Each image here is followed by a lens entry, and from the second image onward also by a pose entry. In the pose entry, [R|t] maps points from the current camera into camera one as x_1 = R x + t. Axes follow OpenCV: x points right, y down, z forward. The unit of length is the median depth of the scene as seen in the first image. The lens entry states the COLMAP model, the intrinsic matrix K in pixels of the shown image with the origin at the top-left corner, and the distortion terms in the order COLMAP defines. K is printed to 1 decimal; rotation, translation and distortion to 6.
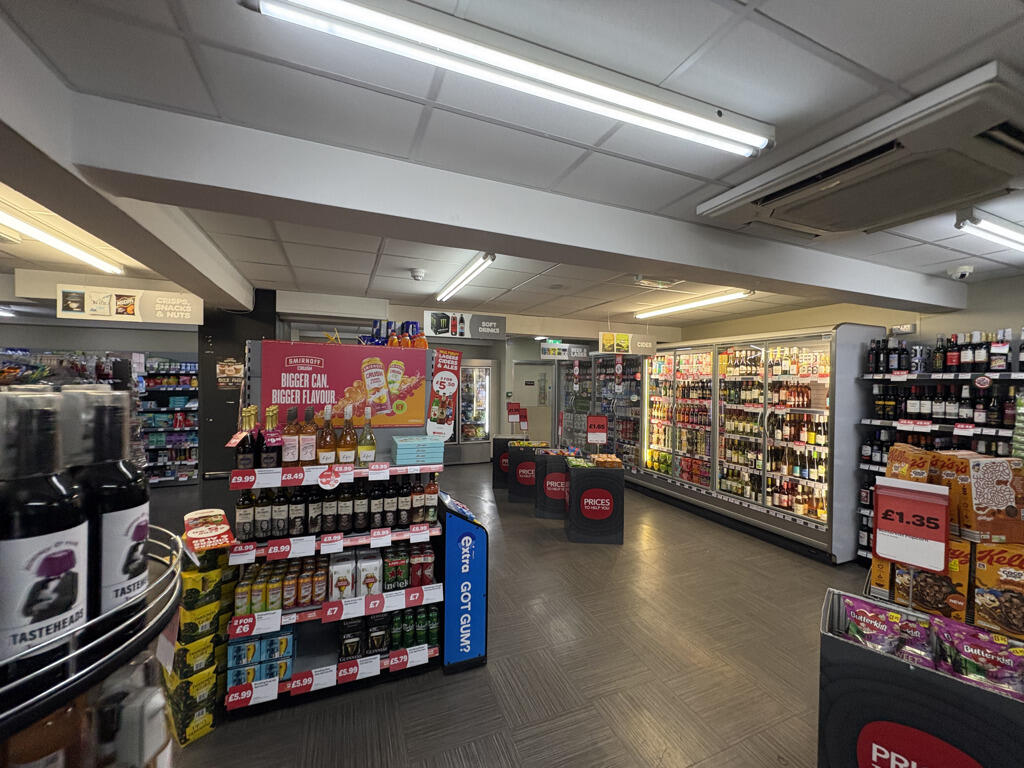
lens RADIAL K [[409.0, 0, 511.2], [0, 409.0, 385.1], [0, 0, 1]] dist [0.002912, -0.000385]
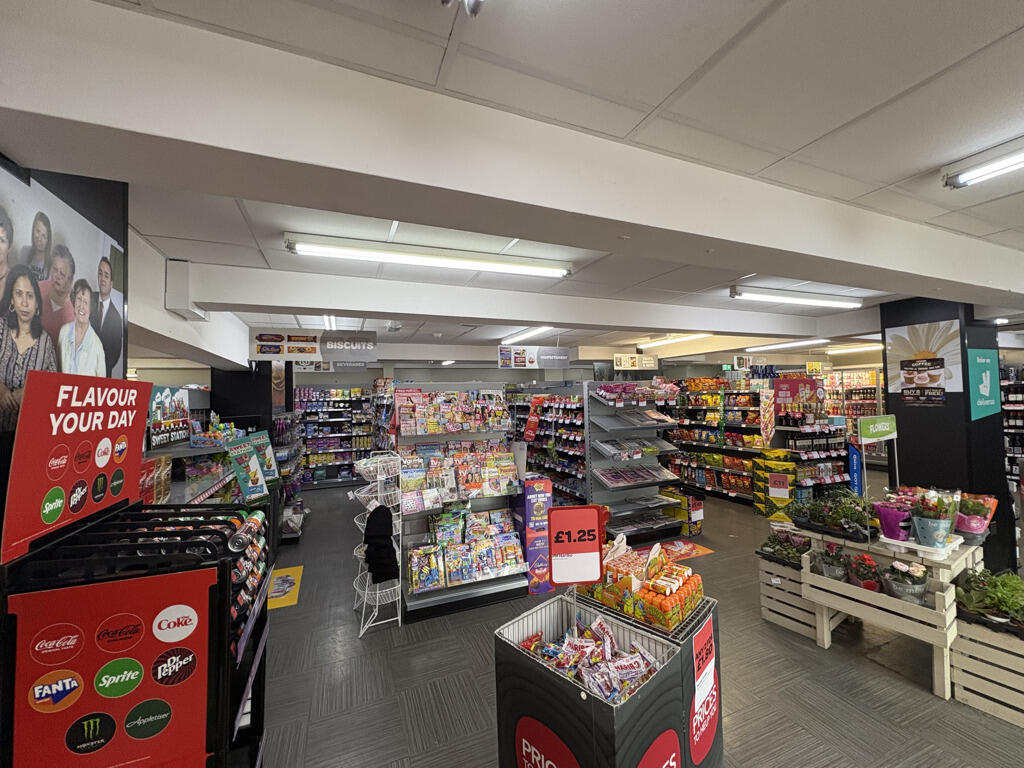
lens RADIAL K [[409.0, 0, 509.4], [0, 409.0, 382.0], [0, 0, 1]] dist [0.002912, -0.000385]
pose [[0.999382, -0.035050, 0.002669, -1.481127], [0.035133, 0.998427, -0.043701, -0.022675], [-0.001133, 0.043768, 0.999041, -1.009219]]
